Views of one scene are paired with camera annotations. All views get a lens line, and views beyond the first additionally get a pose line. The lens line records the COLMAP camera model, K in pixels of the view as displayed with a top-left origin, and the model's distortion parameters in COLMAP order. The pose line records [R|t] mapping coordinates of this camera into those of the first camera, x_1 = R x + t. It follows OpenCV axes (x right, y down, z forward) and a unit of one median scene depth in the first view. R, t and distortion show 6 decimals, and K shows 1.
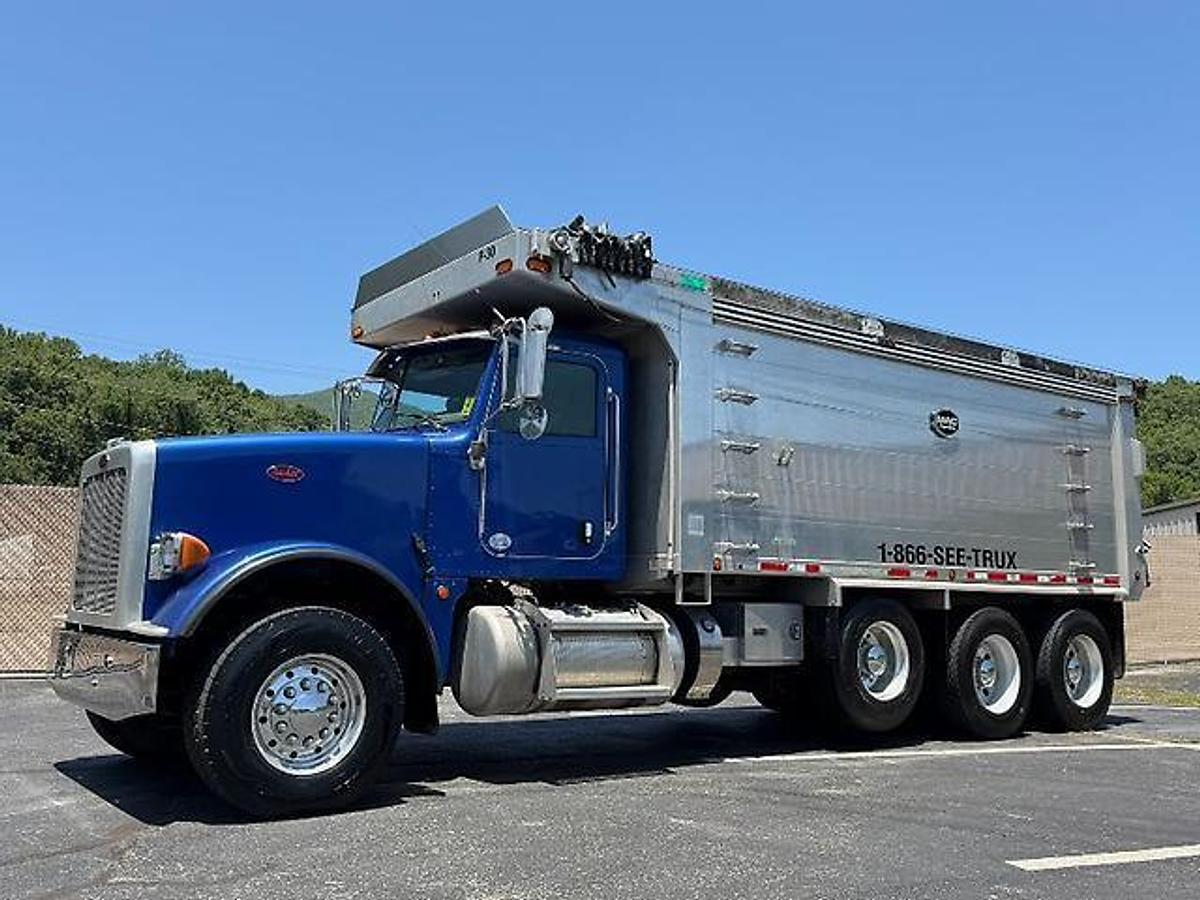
lens RADIAL K [[1092.5, 0, 598.4], [0, 1092.5, 442.4], [0, 0, 1]] dist [0.156882, -0.301401]
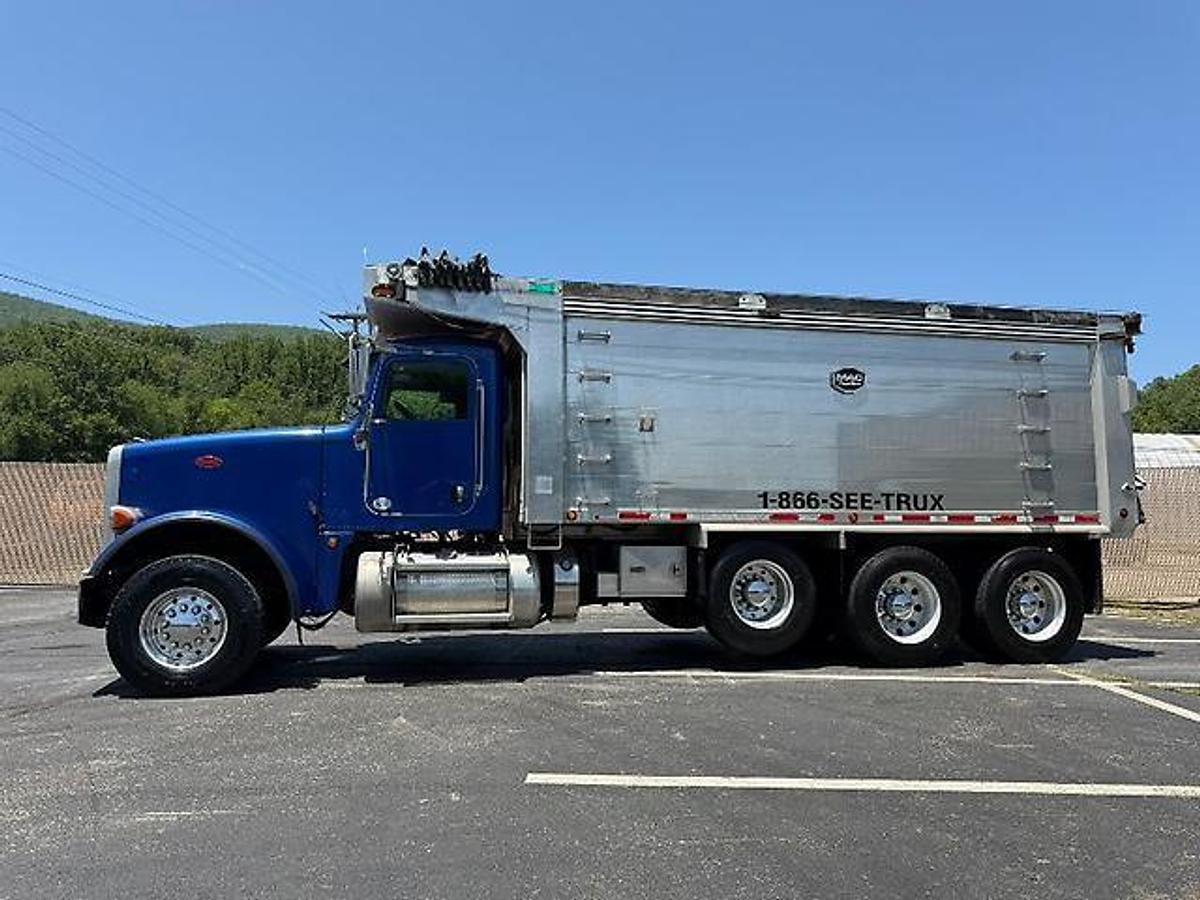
lens RADIAL K [[865.2, 0, 600.0], [0, 865.2, 450.0], [0, 0, 1]] dist [0.117818, -0.206369]
pose [[0.914241, -0.048521, -0.402255, 0.470348], [0.067644, 0.997148, 0.033460, 0.006536], [0.399484, -0.057801, 0.914916, 0.115026]]
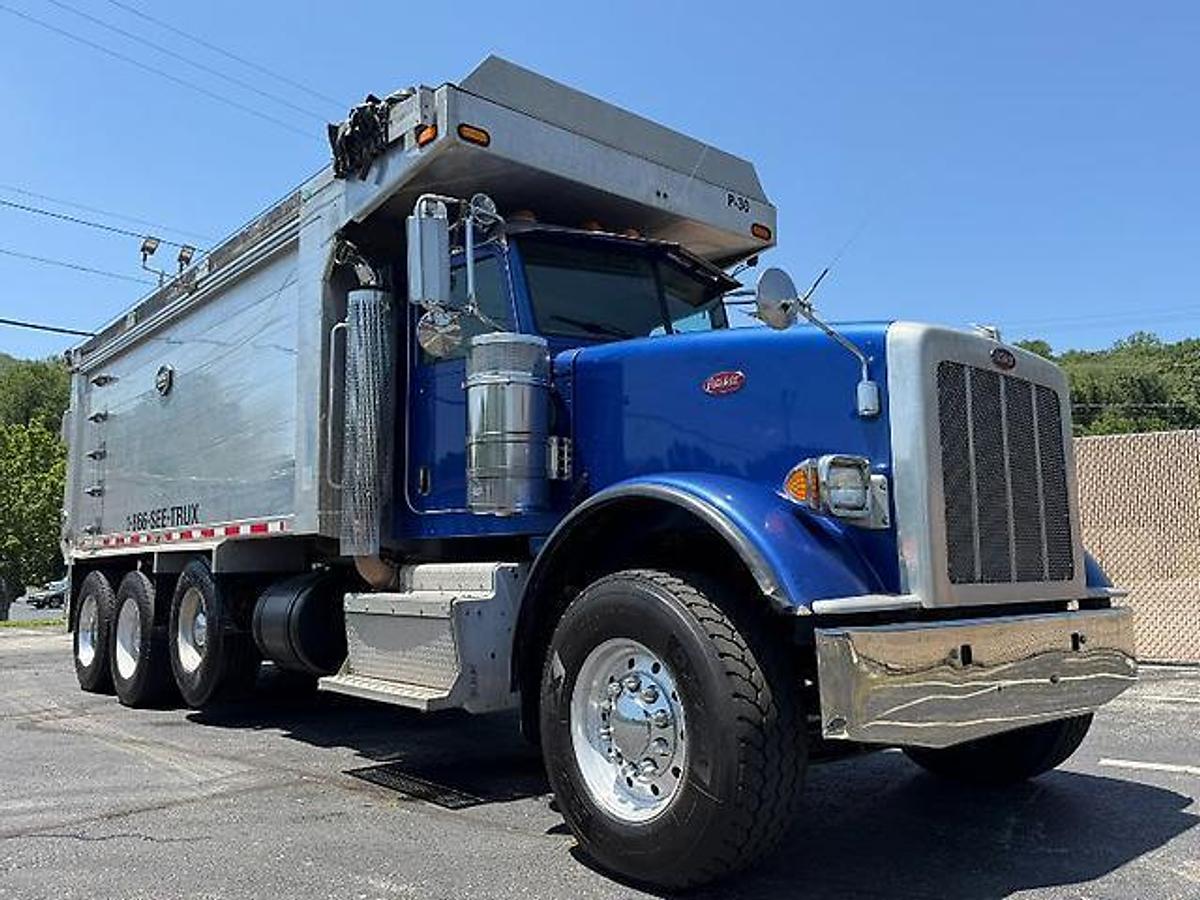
lens RADIAL K [[998.6, 0, 600.0], [0, 998.6, 450.0], [0, 0, 1]] dist [0.146062, -0.275431]
pose [[0.040357, -0.133407, -0.990239, 1.291725], [0.145527, 0.981264, -0.126267, 0.224972], [0.988531, -0.139011, 0.059015, 1.423211]]
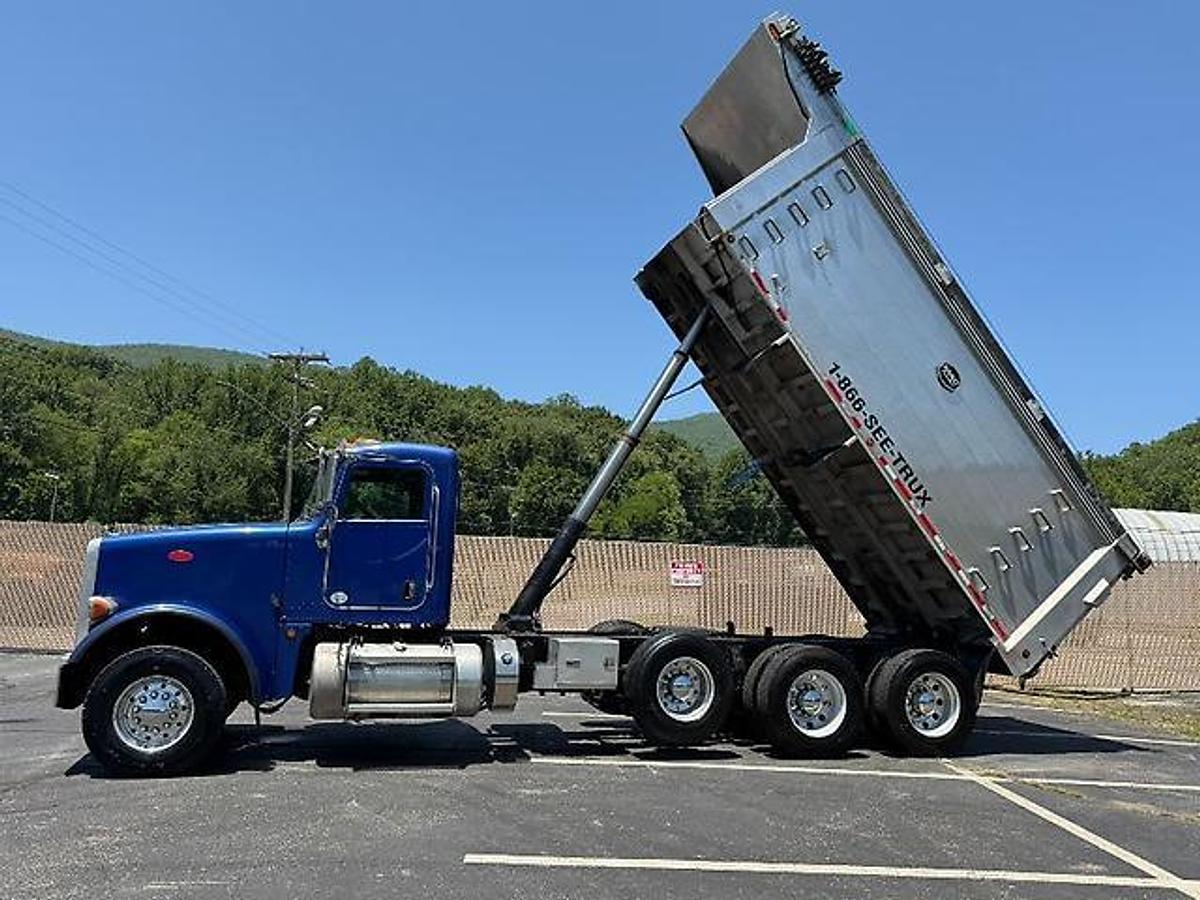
lens RADIAL K [[938.6, 0, 601.9], [0, 938.6, 444.5], [0, 0, 1]] dist [0.125853, -0.218985]
pose [[0.936020, -0.035114, -0.350191, 0.550475], [0.031136, 0.999371, -0.016984, -0.064429], [0.350567, 0.004994, 0.936524, -0.041401]]
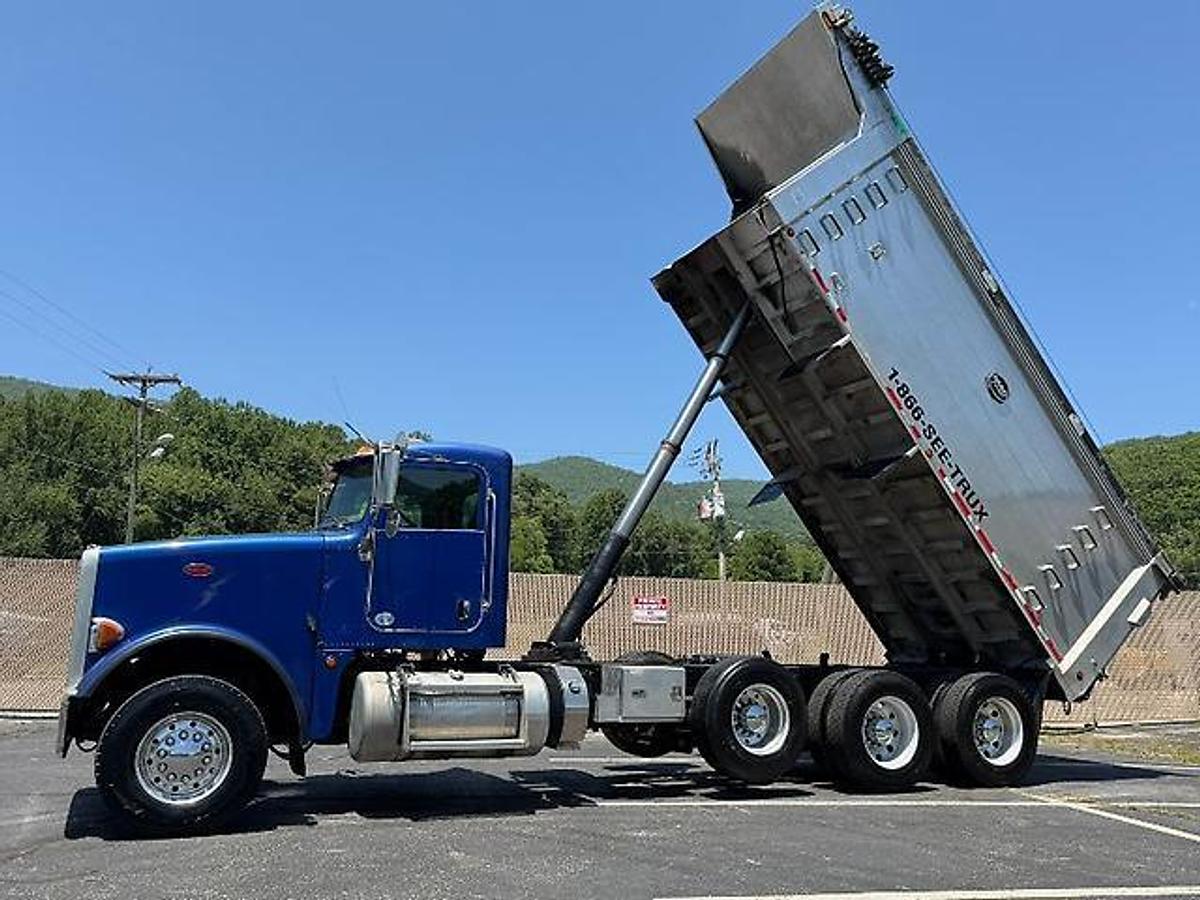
lens RADIAL K [[998.6, 0, 600.0], [0, 998.6, 450.0], [0, 0, 1]] dist [0.146062, -0.275431]
pose [[0.978994, -0.035525, -0.200771, 0.311425], [0.025245, 0.998247, -0.053536, -0.026920], [0.202321, 0.047343, 0.978174, -0.061208]]
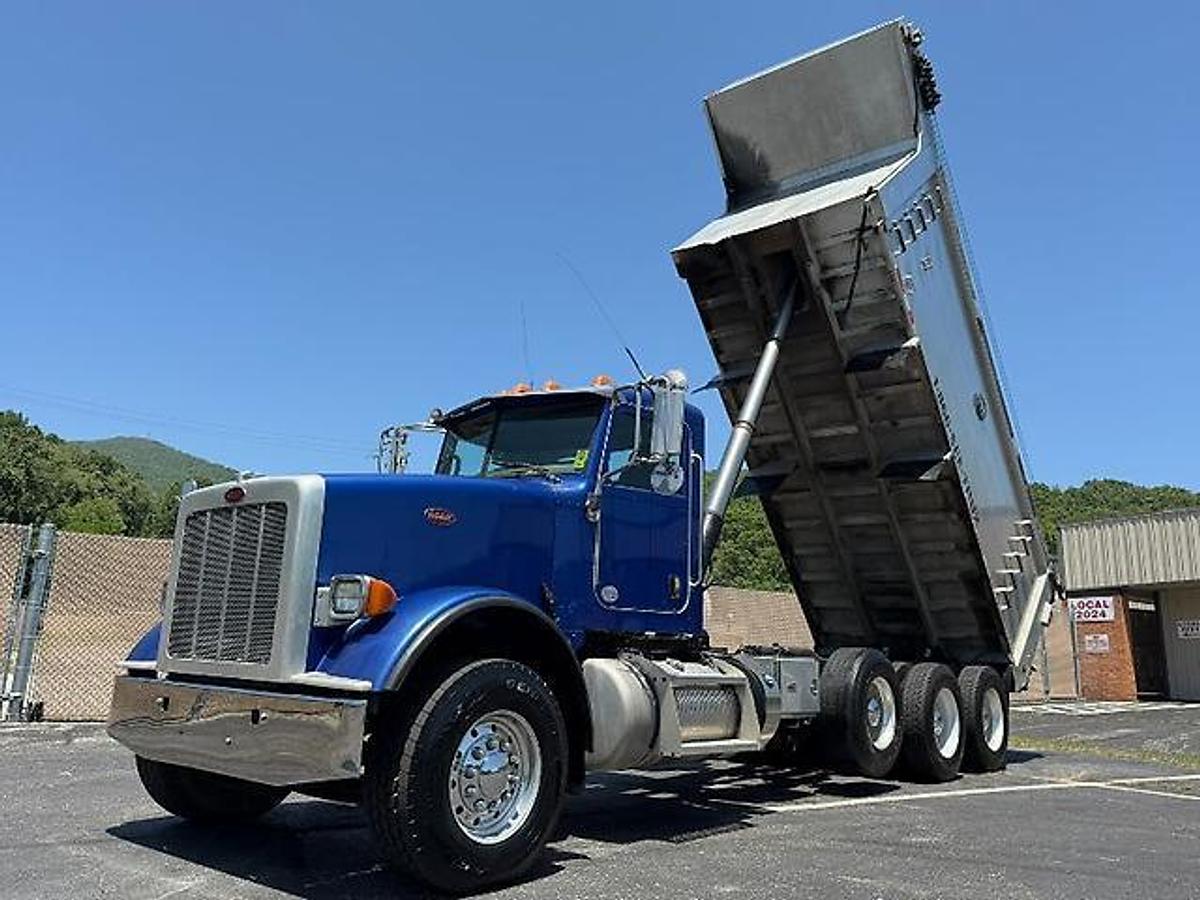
lens RADIAL K [[938.6, 0, 601.9], [0, 938.6, 444.5], [0, 0, 1]] dist [0.125853, -0.218985]
pose [[0.971681, 0.065581, 0.227012, -0.245656], [-0.050355, 0.996116, -0.072234, 0.013017], [-0.230868, 0.058757, 0.971209, 0.120987]]
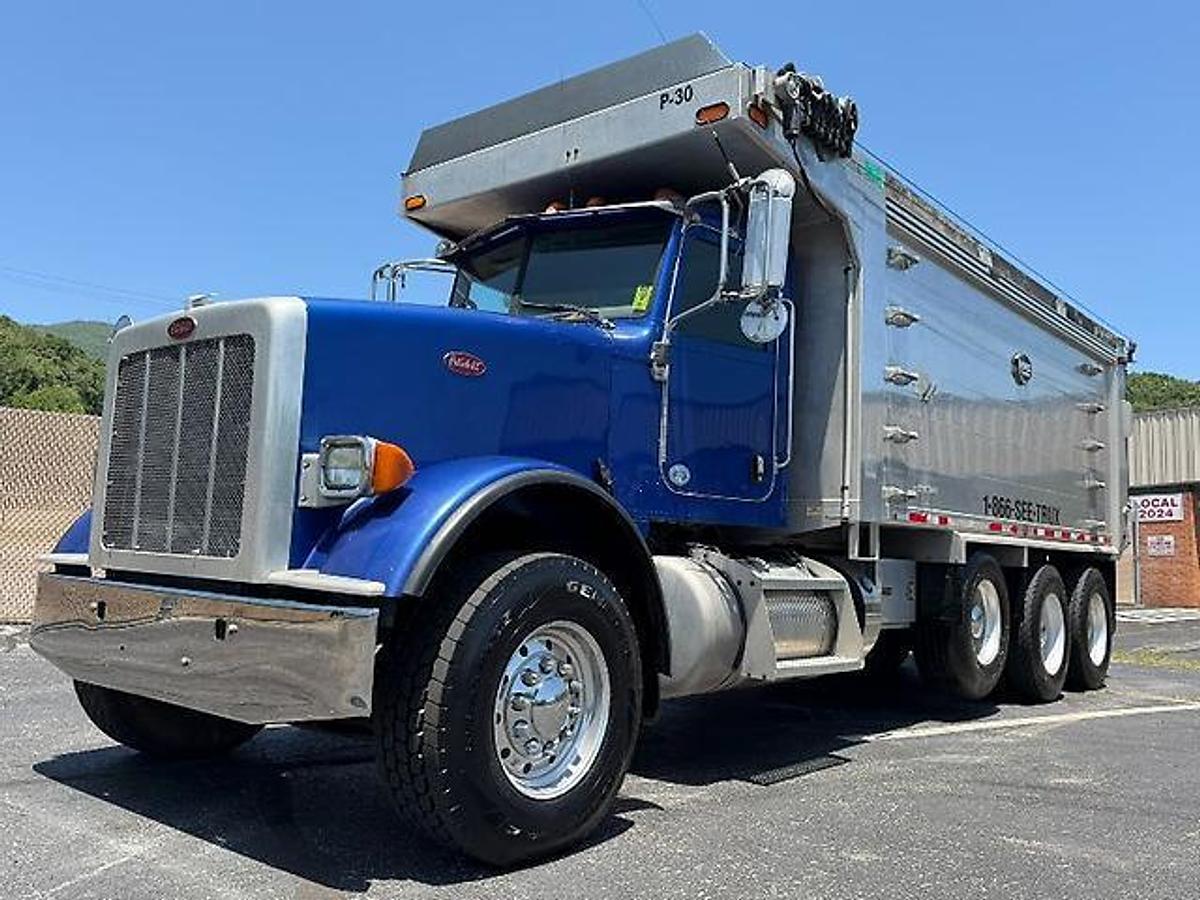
lens RADIAL K [[1007.3, 0, 595.4], [0, 1007.3, 453.0], [0, 0, 1]] dist [0.150838, -0.276793]
pose [[0.972178, 0.043970, 0.230081, -0.254047], [-0.055728, 0.997438, 0.044851, 0.037397], [-0.227519, -0.056425, 0.972137, 0.256706]]
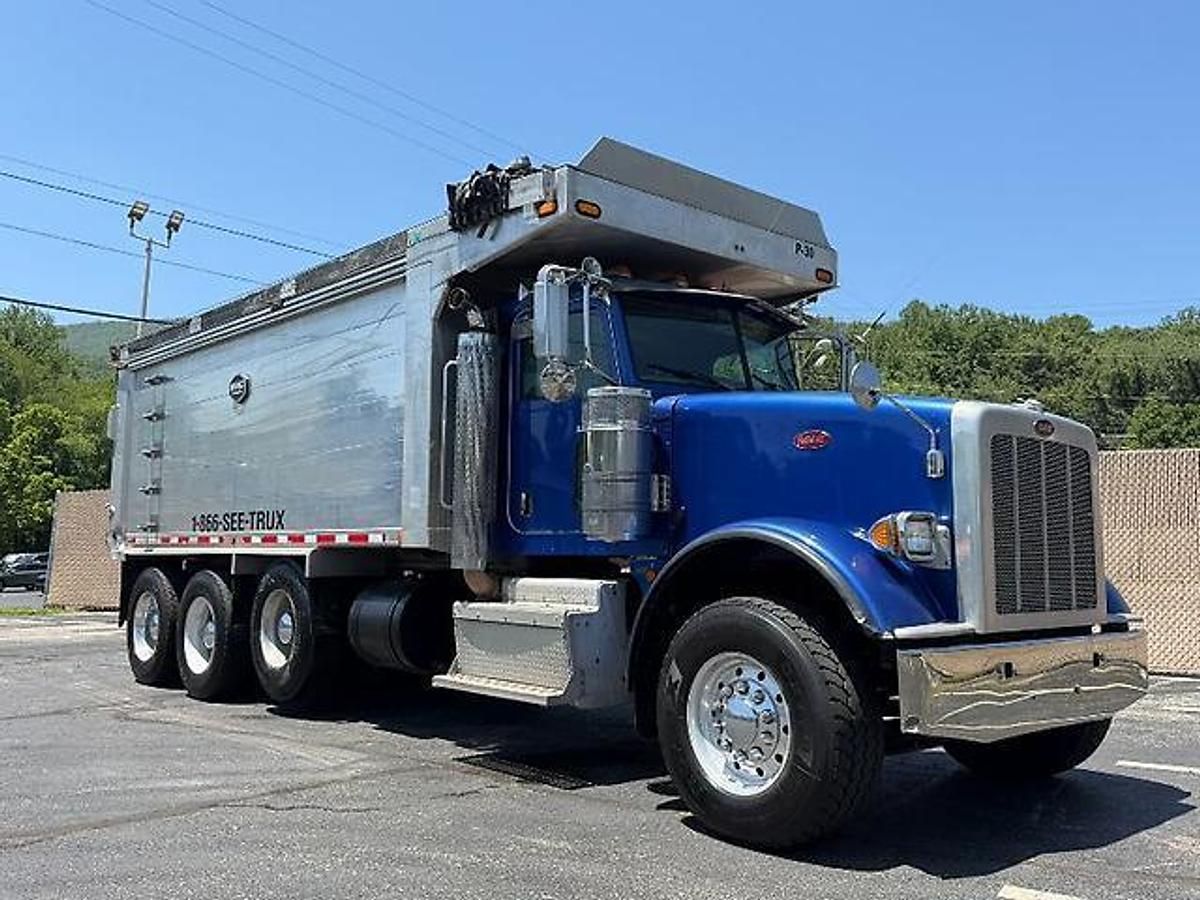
lens RADIAL K [[1129.9, 0, 600.0], [0, 1129.9, 450.0], [0, 0, 1]] dist [0.196892, -0.448582]
pose [[0.058928, -0.107192, -0.992490, 1.466348], [0.127370, 0.986900, -0.099026, 0.196216], [0.990103, -0.120578, 0.071809, 1.346069]]
